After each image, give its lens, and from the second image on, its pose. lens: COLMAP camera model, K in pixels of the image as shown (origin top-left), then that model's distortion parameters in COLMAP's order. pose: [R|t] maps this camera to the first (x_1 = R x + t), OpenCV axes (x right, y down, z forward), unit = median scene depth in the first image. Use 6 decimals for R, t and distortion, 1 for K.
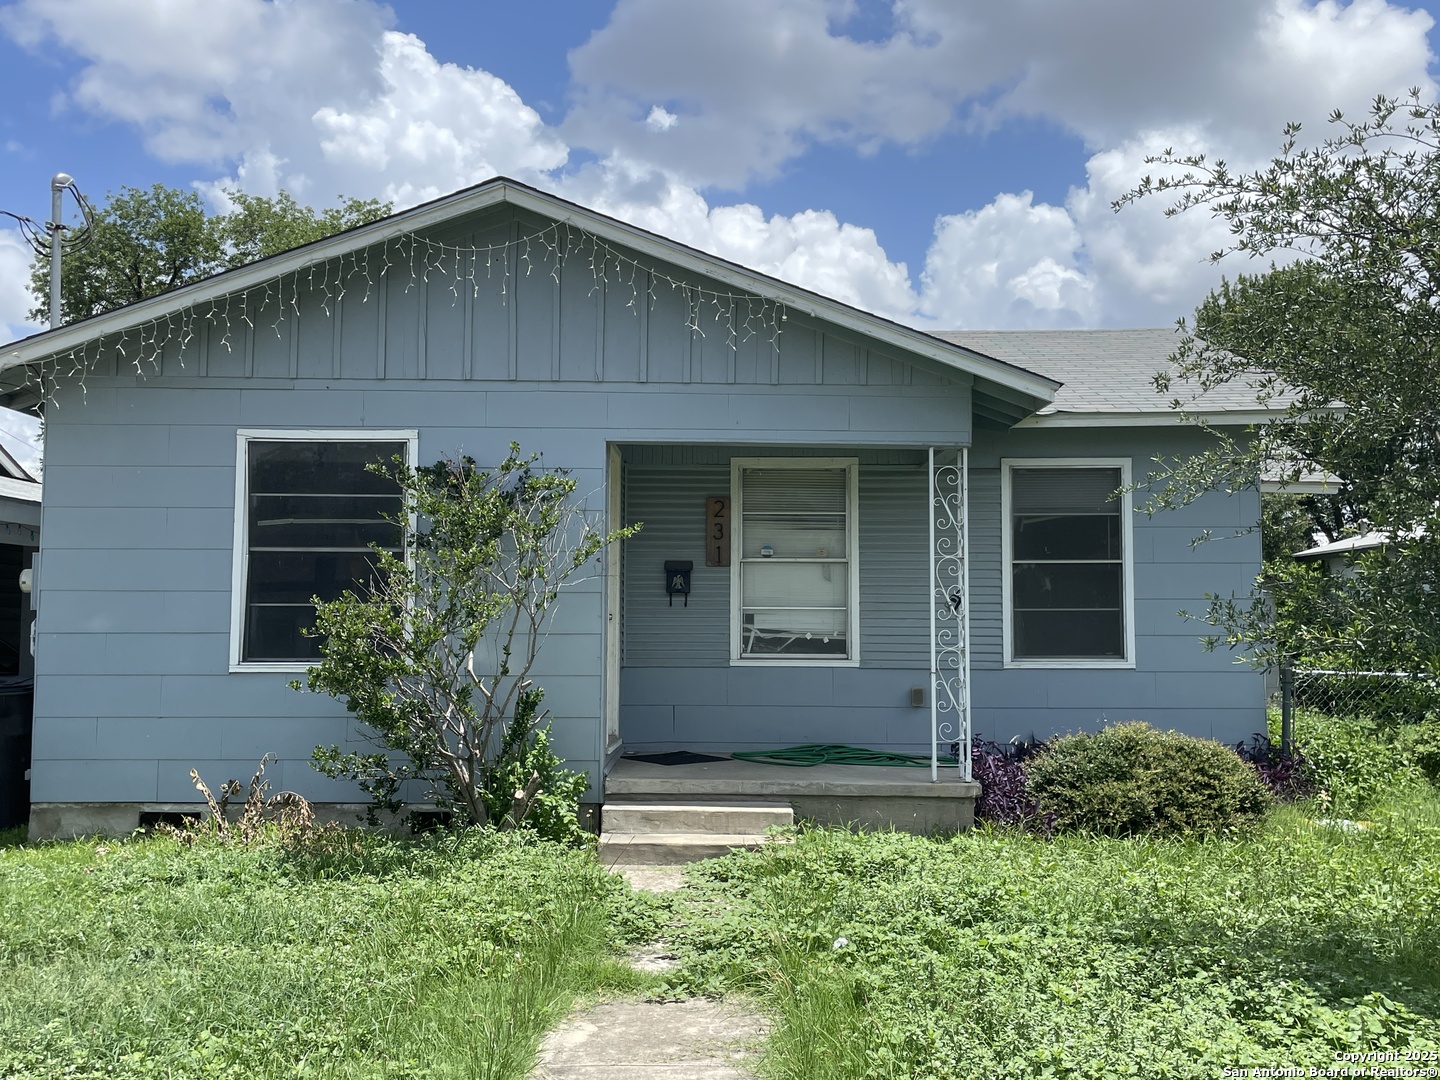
lens RADIAL K [[1409.1, 0, 719.8], [0, 1409.1, 536.5], [0, 0, 1]] dist [0.026877, 0.000000]
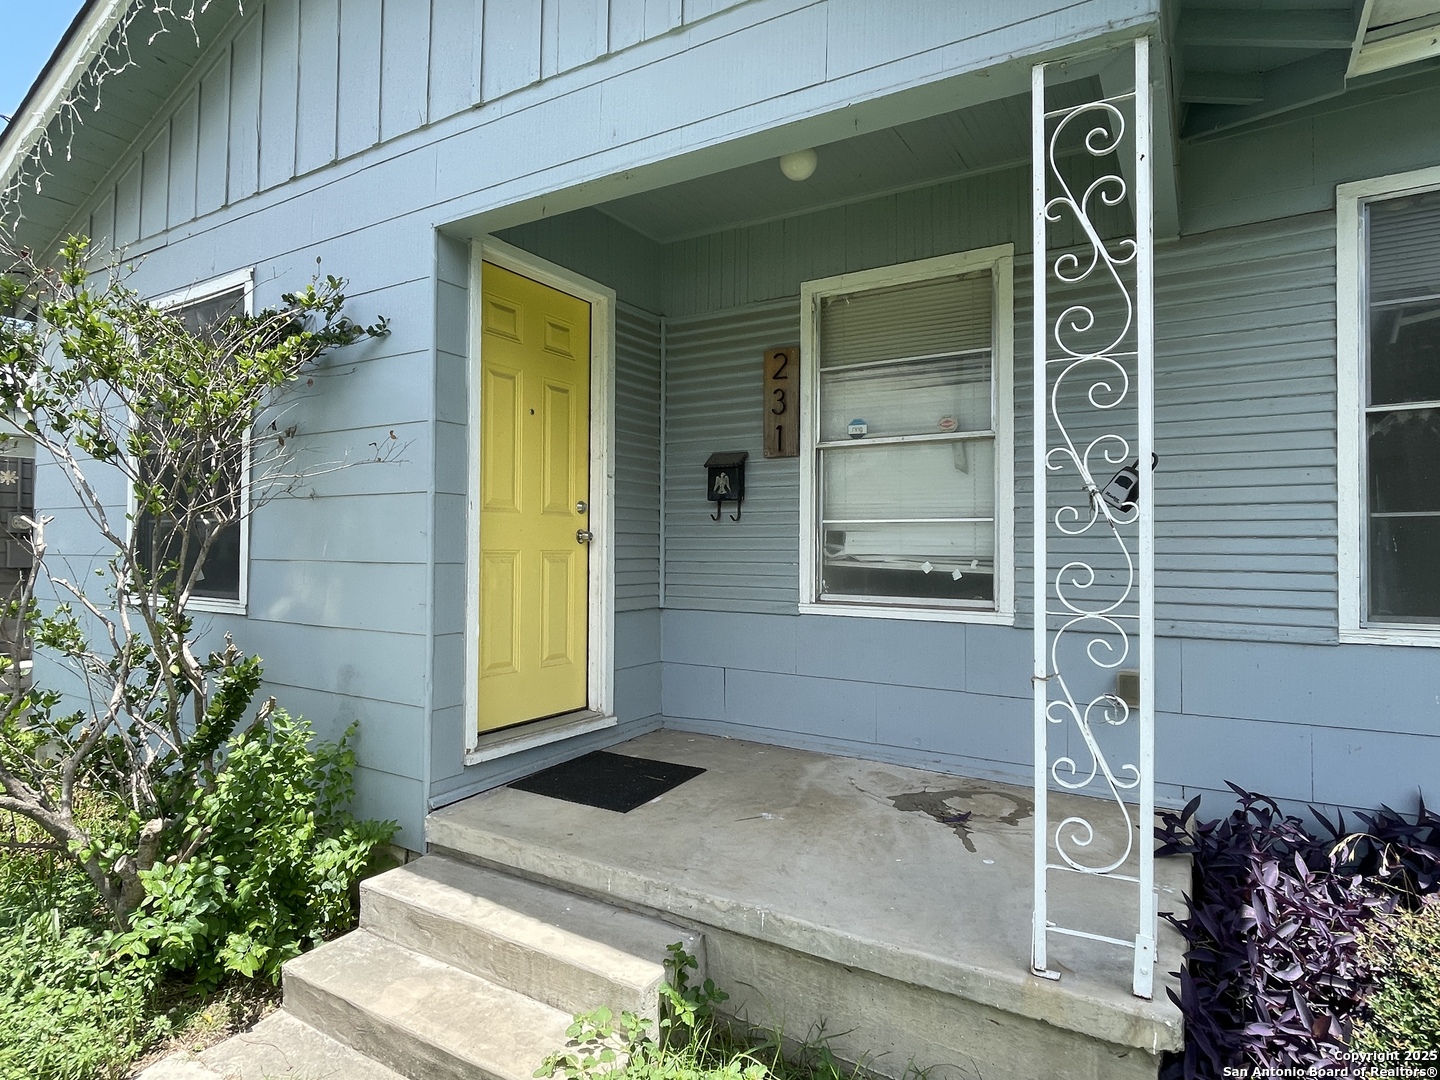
lens RADIAL K [[798.7, 0, 718.1], [0, 798.7, 542.2], [0, 0, 1]] dist [-0.003273, -0.000258]
pose [[0.856857, -0.004057, -0.515539, 0.161042], [0.031605, 0.998502, 0.044670, 0.042526], [0.514585, -0.054570, 0.855701, 0.672829]]
